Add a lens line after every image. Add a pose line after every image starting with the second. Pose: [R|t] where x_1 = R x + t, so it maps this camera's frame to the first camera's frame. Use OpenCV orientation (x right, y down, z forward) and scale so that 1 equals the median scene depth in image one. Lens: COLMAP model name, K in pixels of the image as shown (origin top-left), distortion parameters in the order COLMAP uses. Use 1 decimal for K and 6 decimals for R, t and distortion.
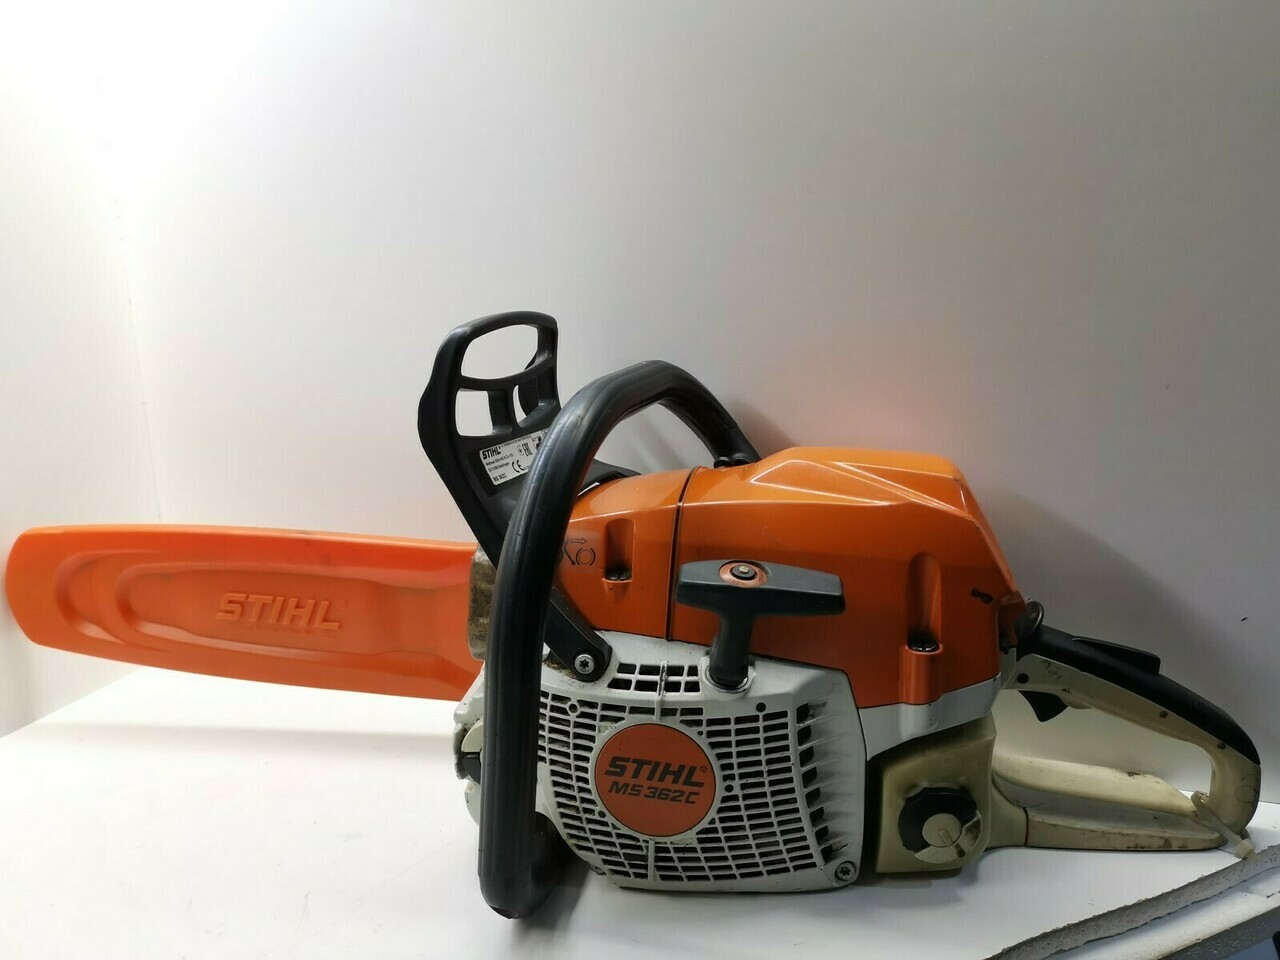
lens RADIAL K [[978.4, 0, 640.0], [0, 978.4, 480.0], [0, 0, 1]] dist [0.091566, -0.159497]
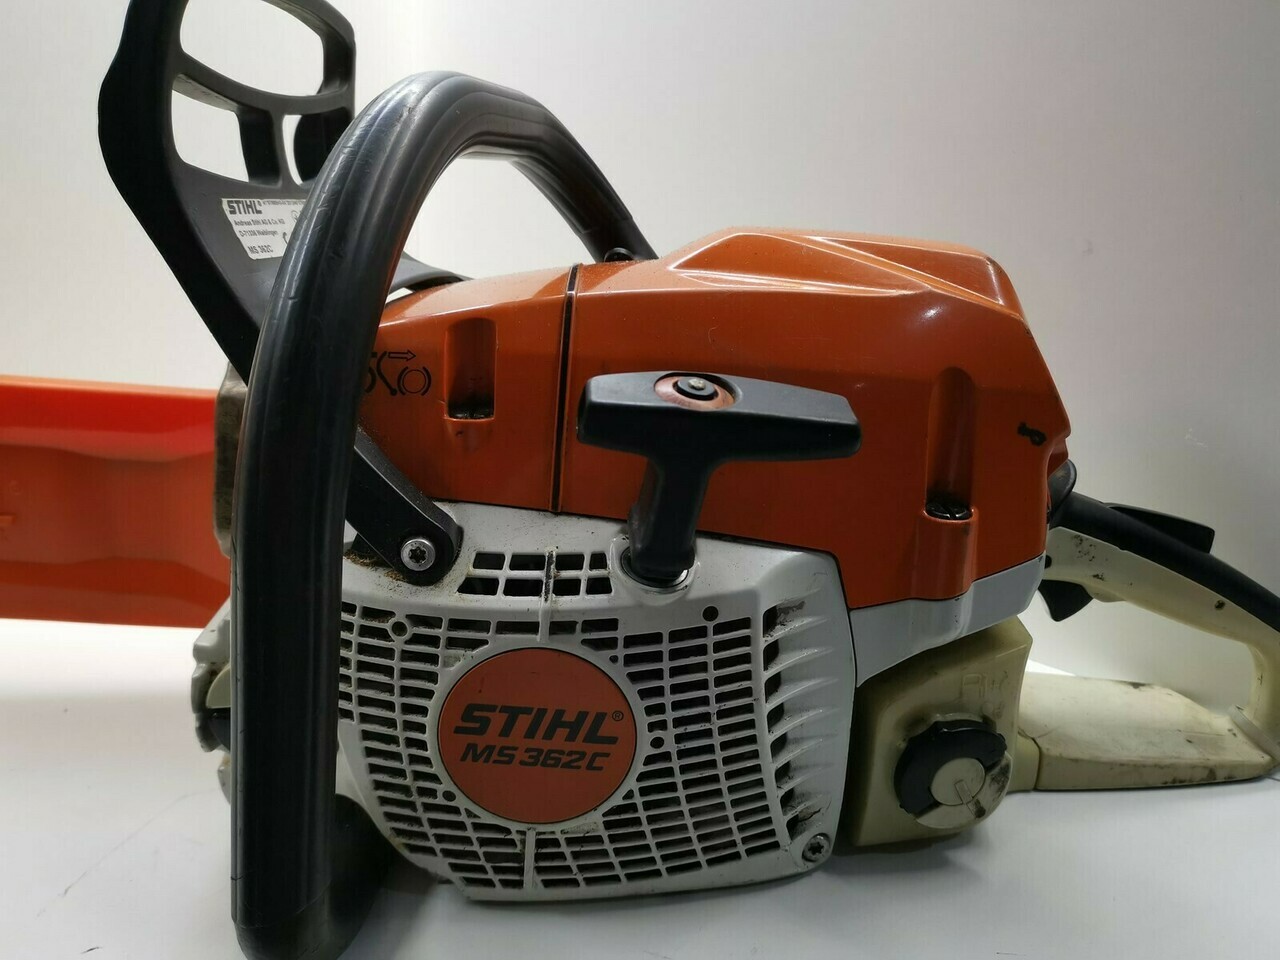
lens RADIAL K [[1012.2, 0, 640.0], [0, 1012.2, 480.0], [0, 0, 1]] dist [0.008965, -0.002109]
pose [[0.980517, -0.012591, 0.196031, -0.043531], [-0.001687, 0.997367, 0.072501, 0.096560], [-0.196428, -0.071419, 0.977914, 0.373762]]
